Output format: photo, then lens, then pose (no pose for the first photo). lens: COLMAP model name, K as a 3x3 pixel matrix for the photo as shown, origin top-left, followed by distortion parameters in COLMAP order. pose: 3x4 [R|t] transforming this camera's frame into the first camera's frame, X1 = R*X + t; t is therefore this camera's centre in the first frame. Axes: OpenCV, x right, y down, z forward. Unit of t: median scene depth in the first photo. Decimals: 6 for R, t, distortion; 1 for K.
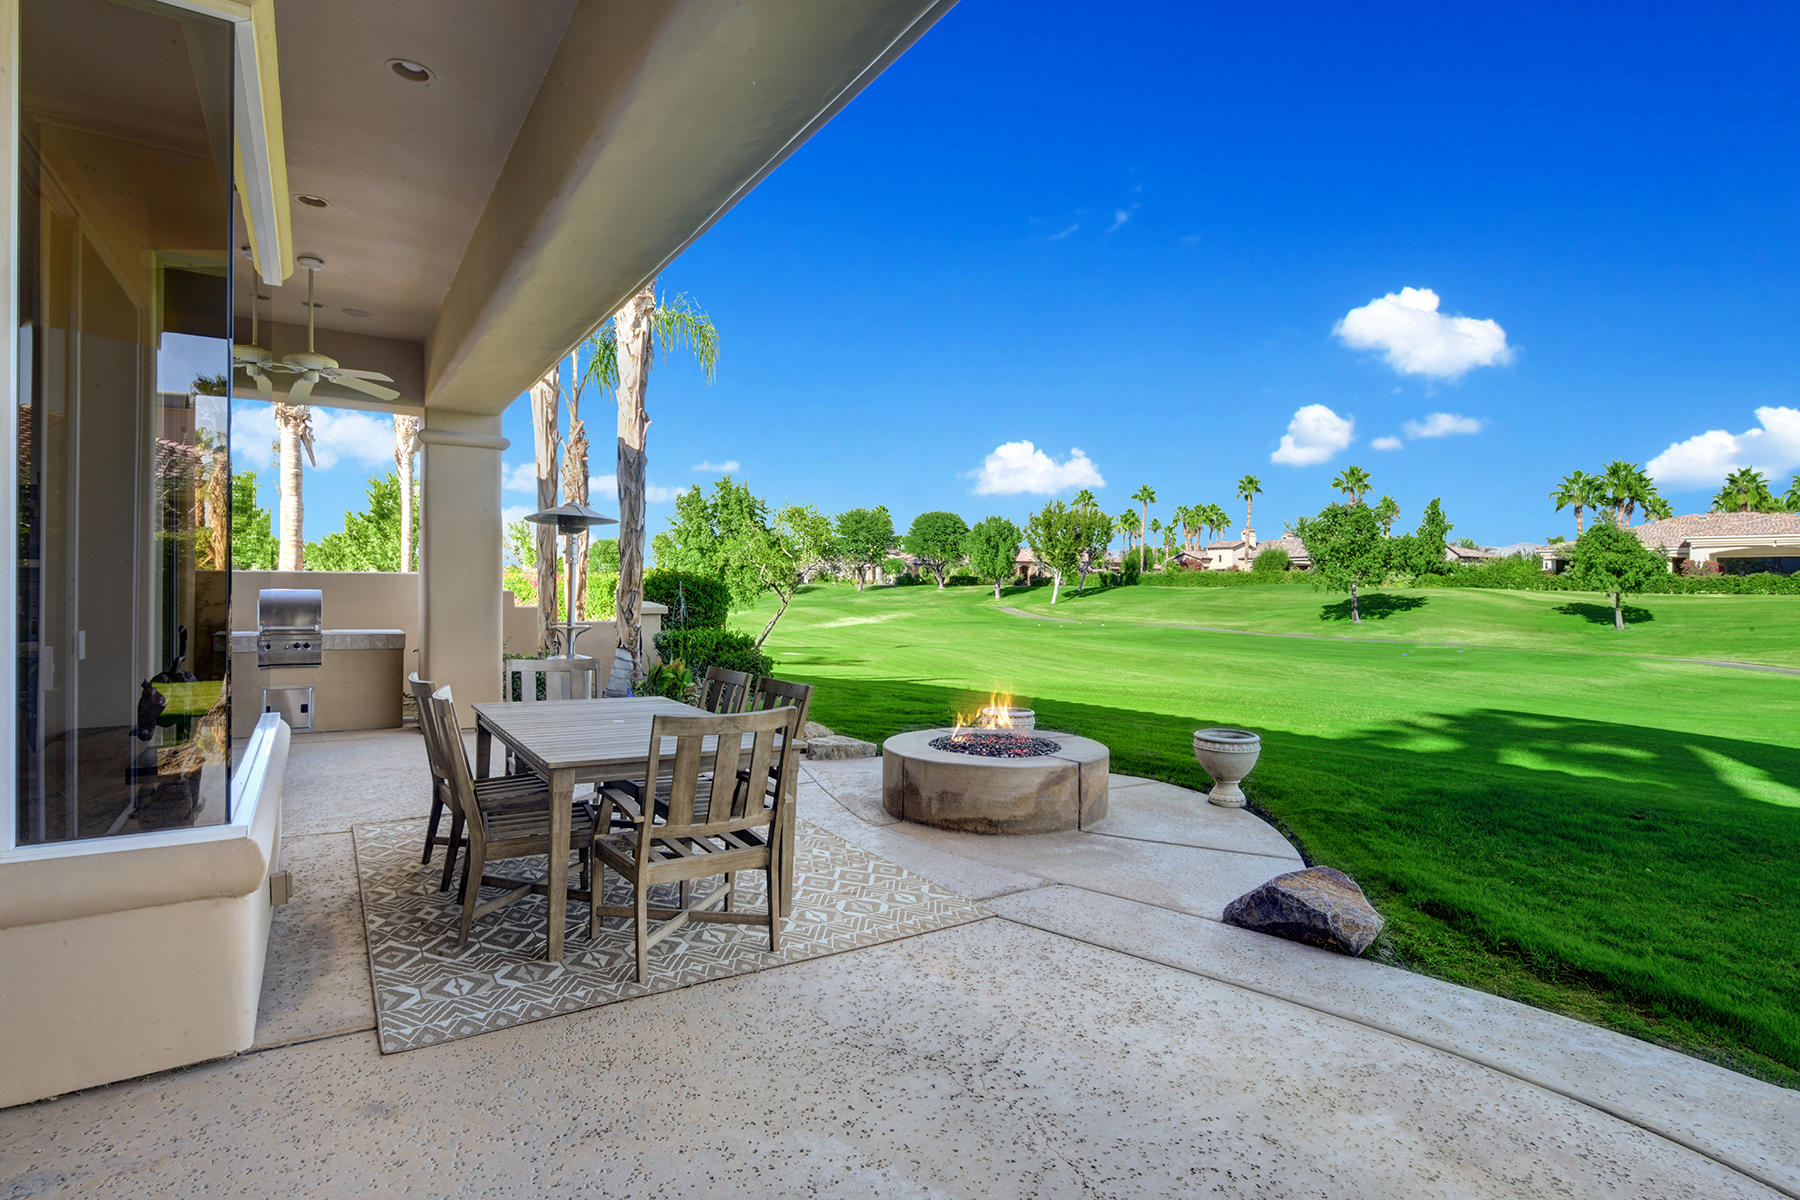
lens RADIAL K [[938.0, 0, 916.5], [0, 938.0, 597.6], [0, 0, 1]] dist [-0.005269, -0.000378]
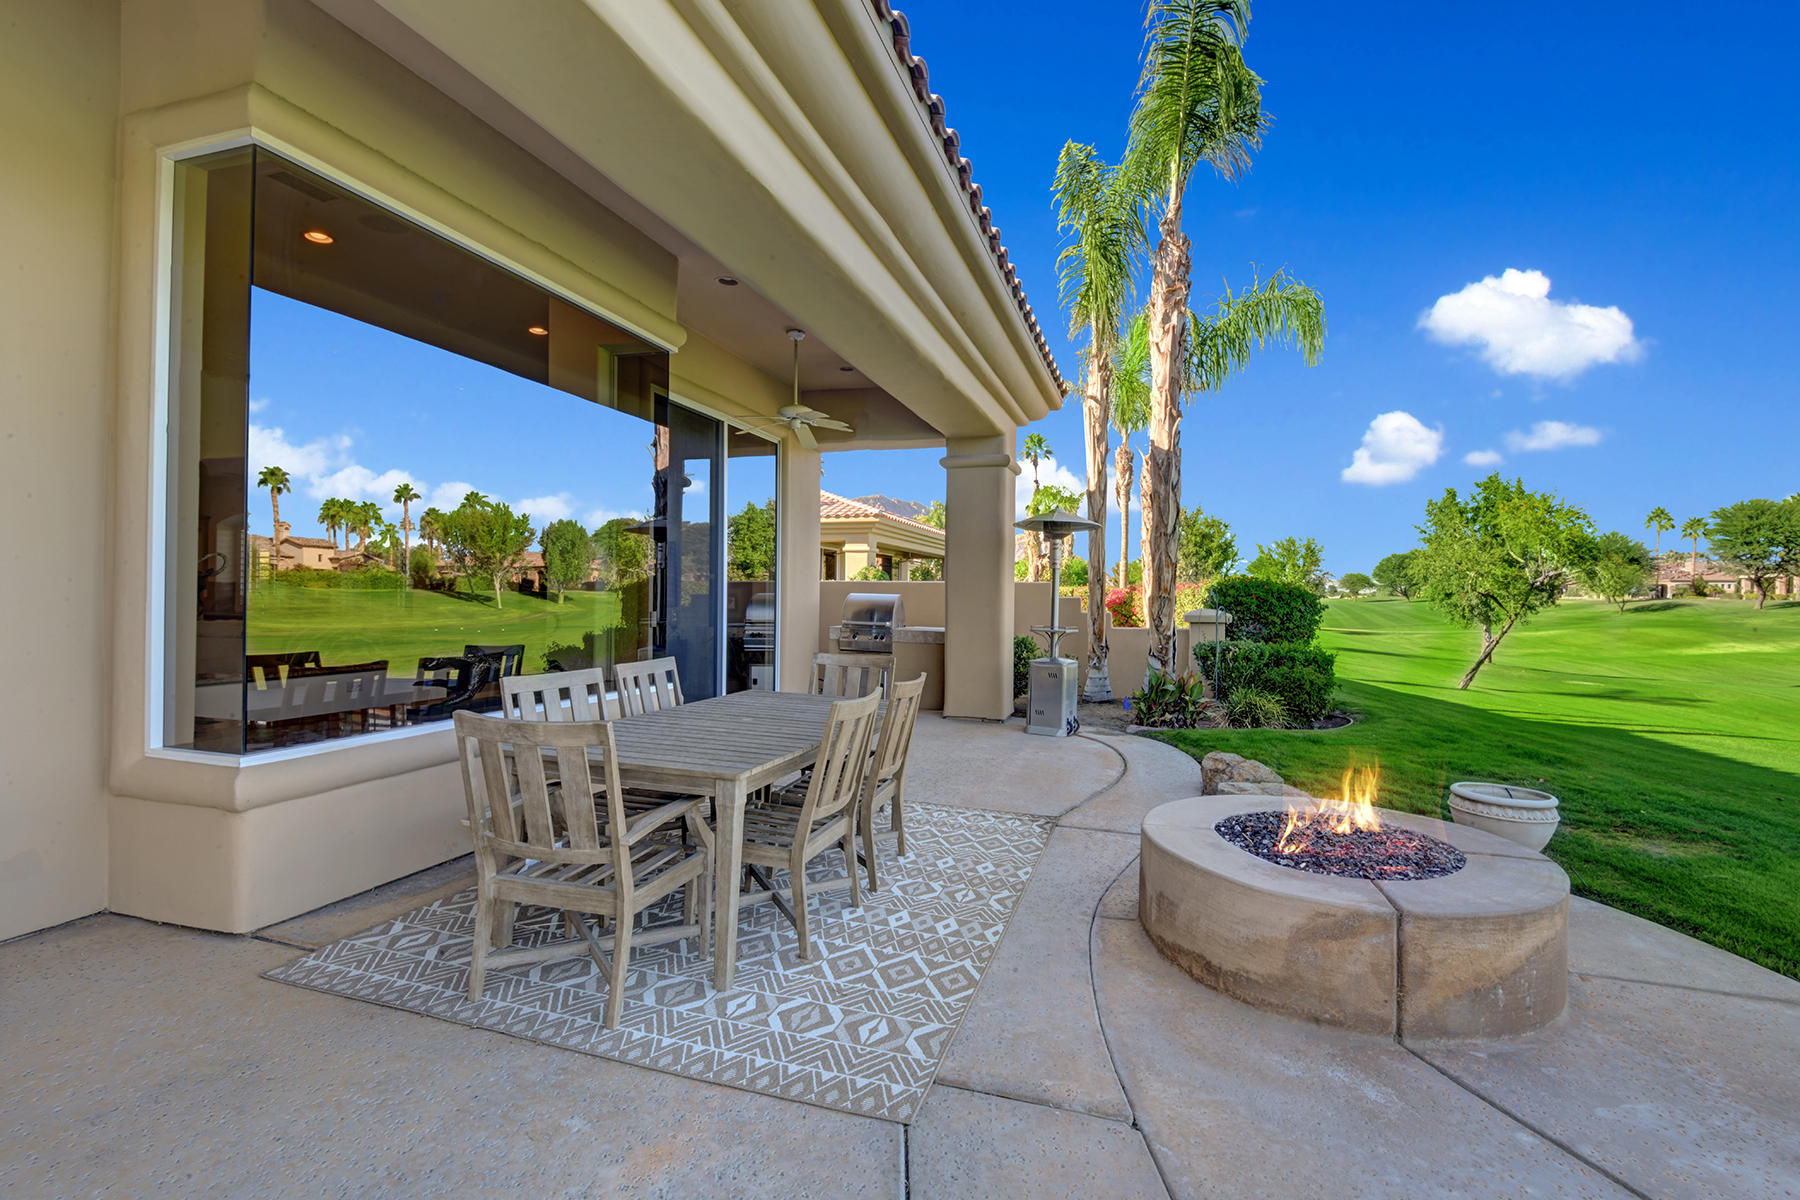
lens RADIAL K [[822.8, 0, 891.0], [0, 822.8, 592.1], [0, 0, 1]] dist [-0.000378, -0.005486]
pose [[0.619661, -0.004005, -0.784860, 0.325347], [-0.014407, 0.999760, -0.016477, 0.009622], [0.784738, 0.021517, 0.619455, 0.446982]]
